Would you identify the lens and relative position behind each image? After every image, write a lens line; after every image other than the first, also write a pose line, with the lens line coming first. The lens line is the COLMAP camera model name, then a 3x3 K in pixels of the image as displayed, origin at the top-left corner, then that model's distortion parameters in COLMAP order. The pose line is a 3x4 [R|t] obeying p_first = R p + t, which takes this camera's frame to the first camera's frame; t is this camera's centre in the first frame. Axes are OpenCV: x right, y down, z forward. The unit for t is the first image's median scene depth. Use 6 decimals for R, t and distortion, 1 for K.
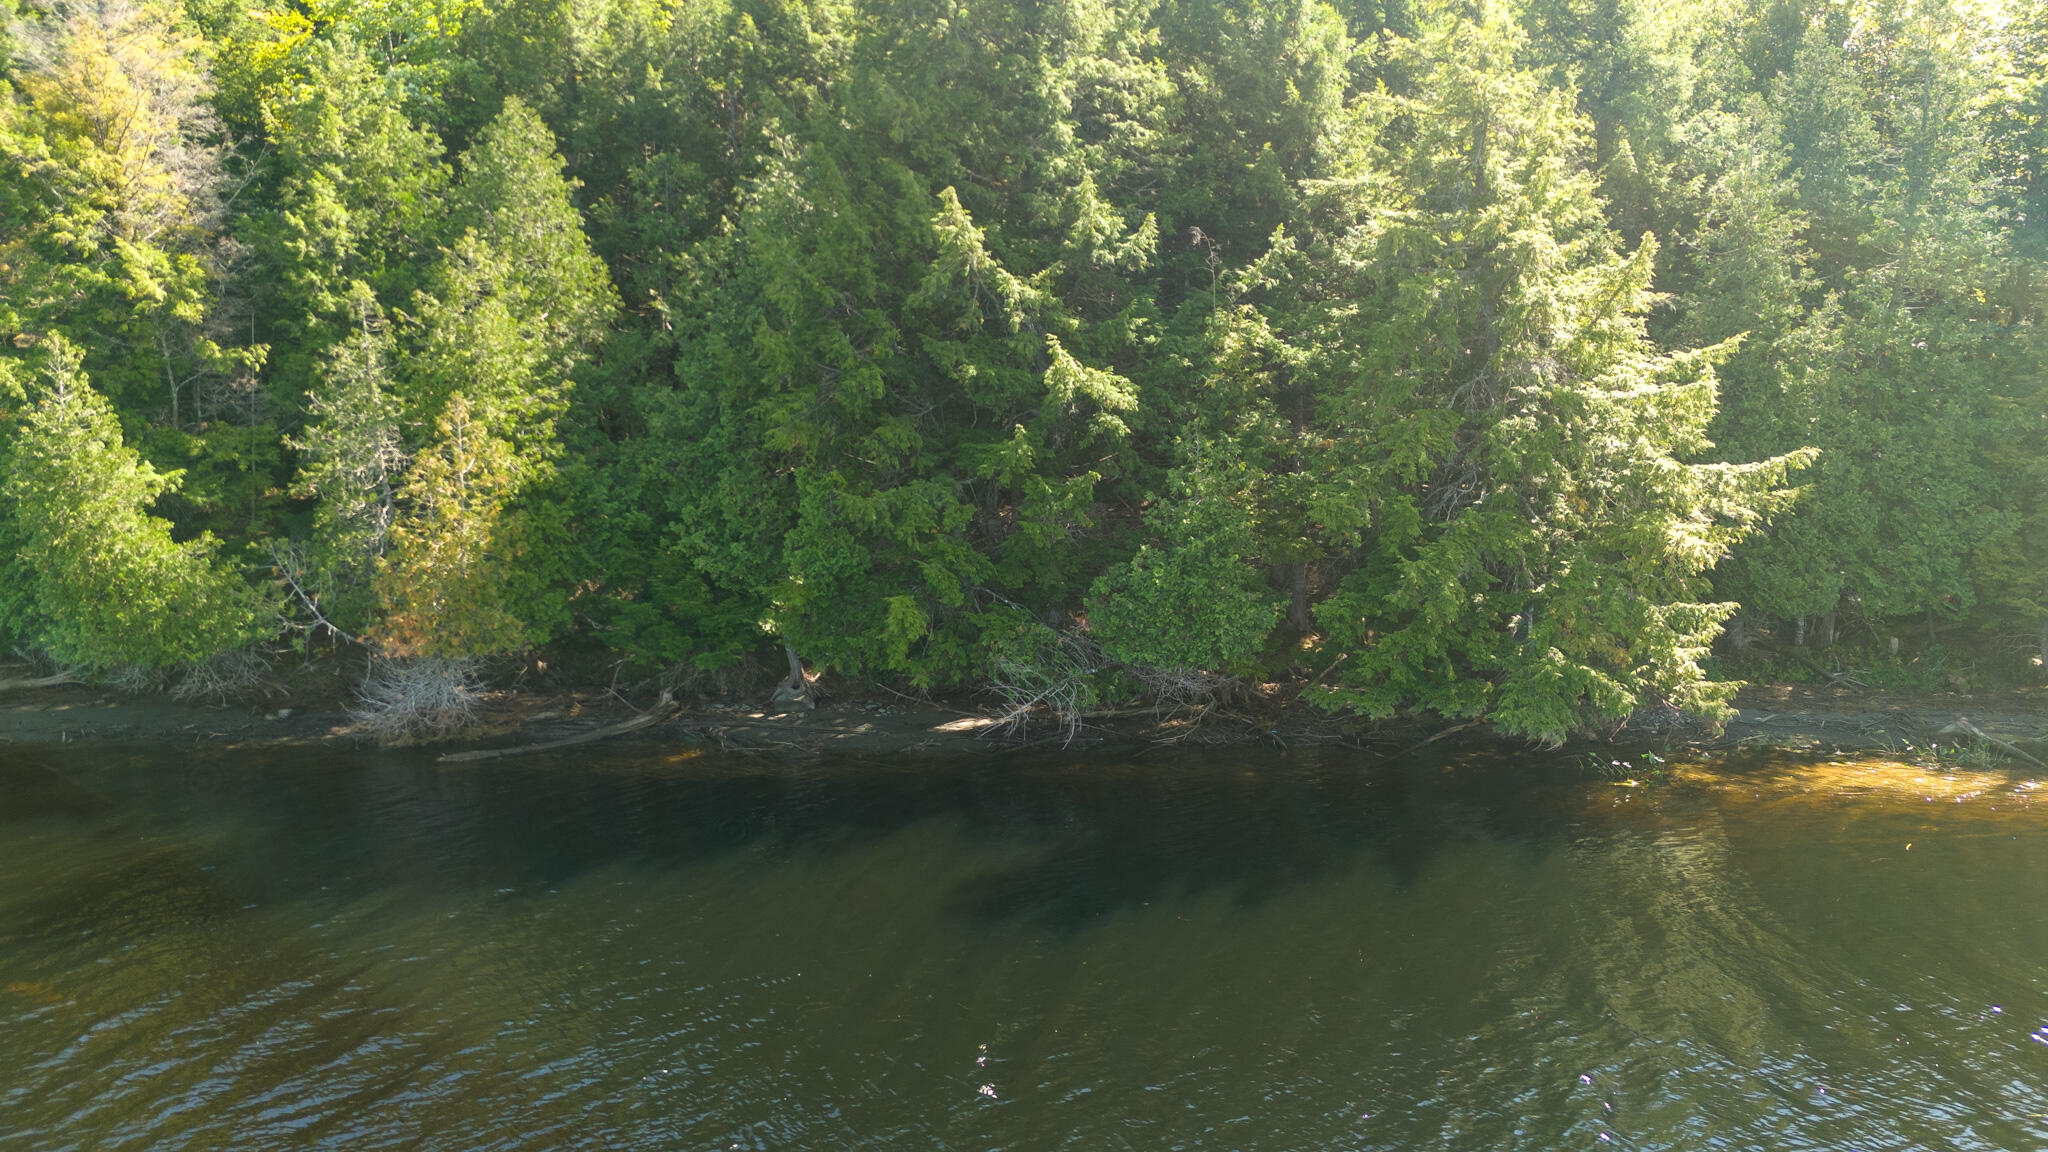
lens RADIAL K [[1514.8, 0, 1024.0], [0, 1514.8, 576.0], [0, 0, 1]] dist [0.115382, -0.136238]
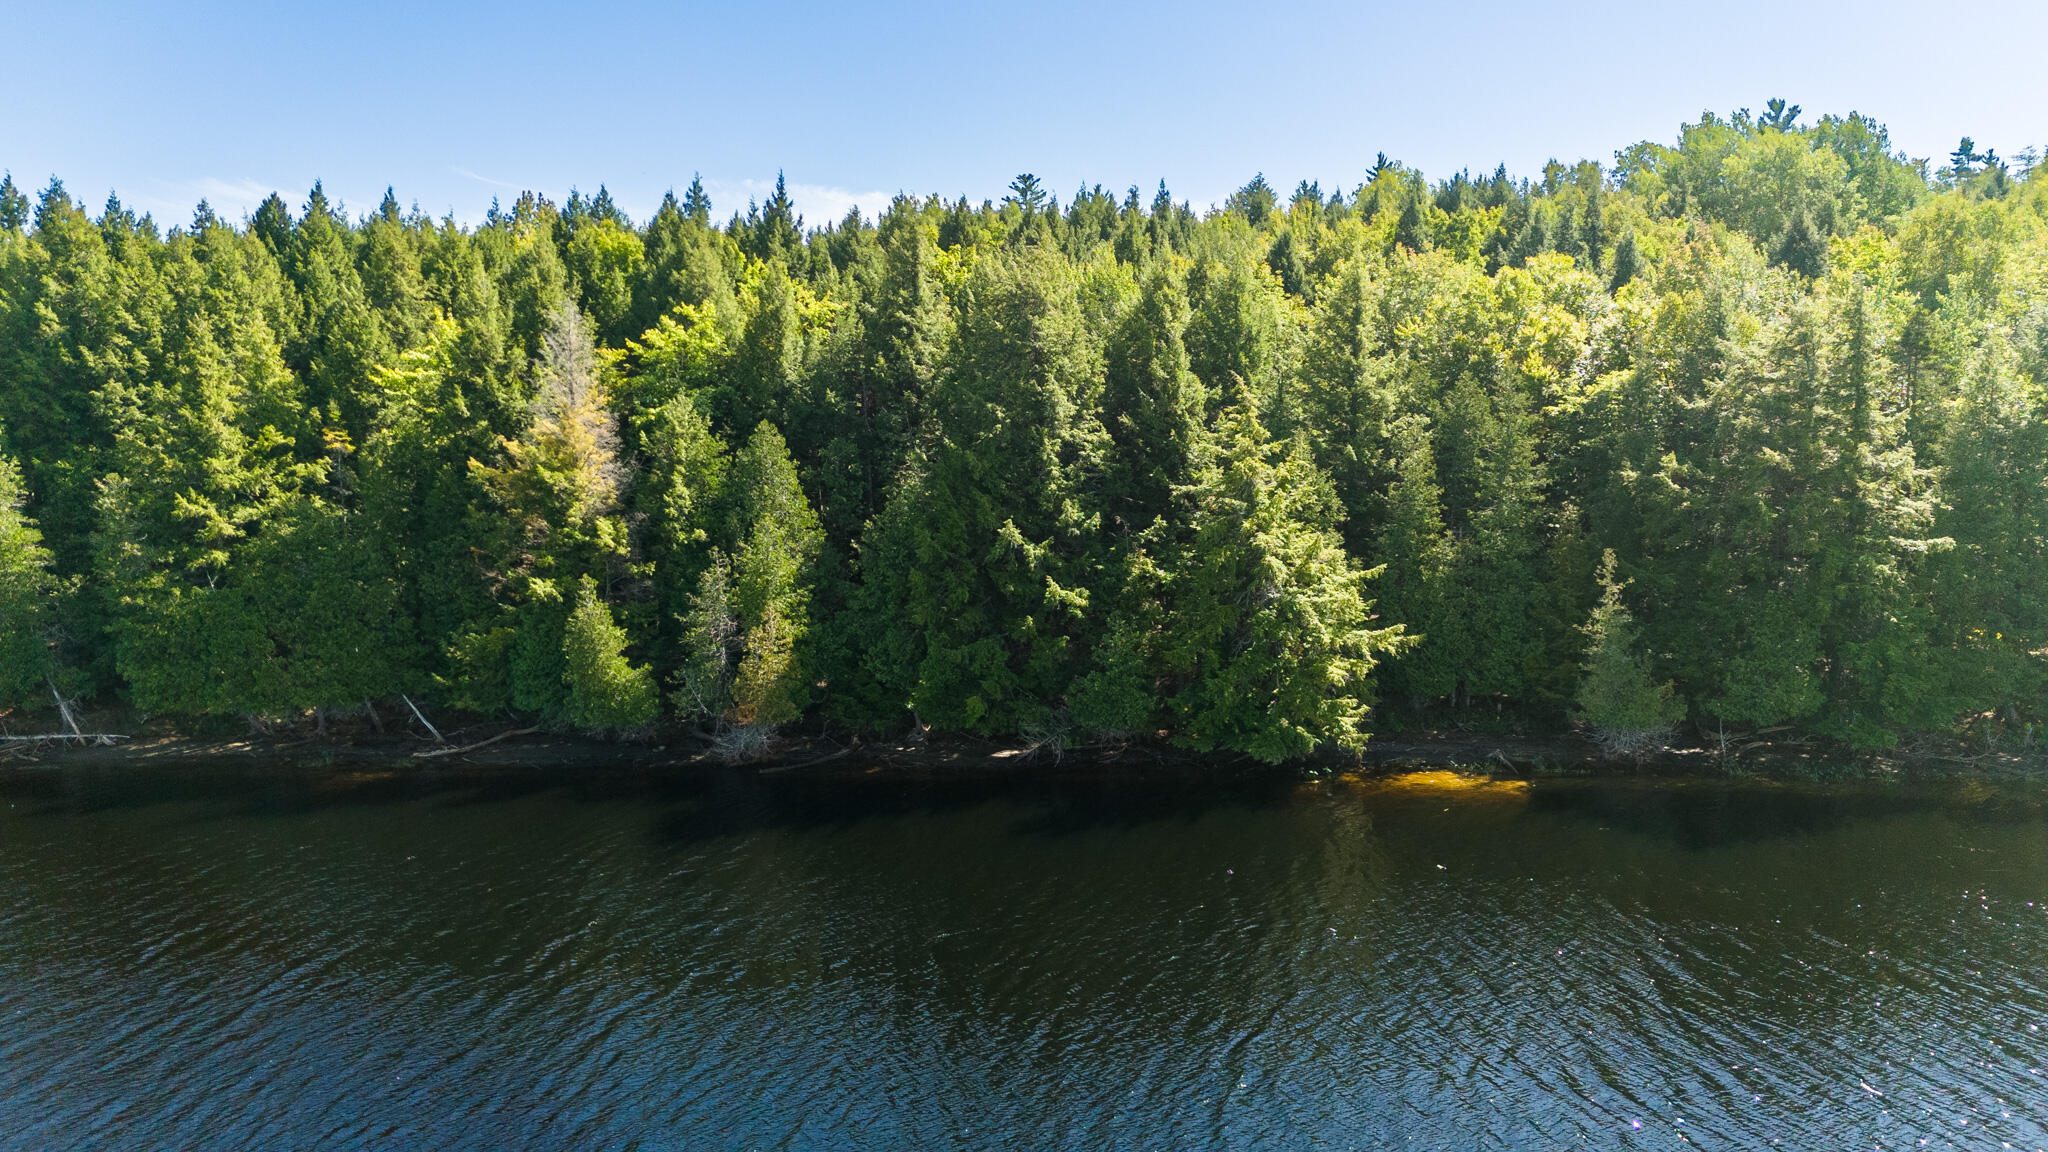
lens RADIAL K [[1514.8, 0, 1024.0], [0, 1514.8, 576.0], [0, 0, 1]] dist [0.115382, -0.136238]
pose [[0.999967, -0.003191, -0.007407, 0.000103], [0.003199, 0.999994, 0.001000, -0.144081], [0.007403, -0.001023, 0.999972, -1.041320]]
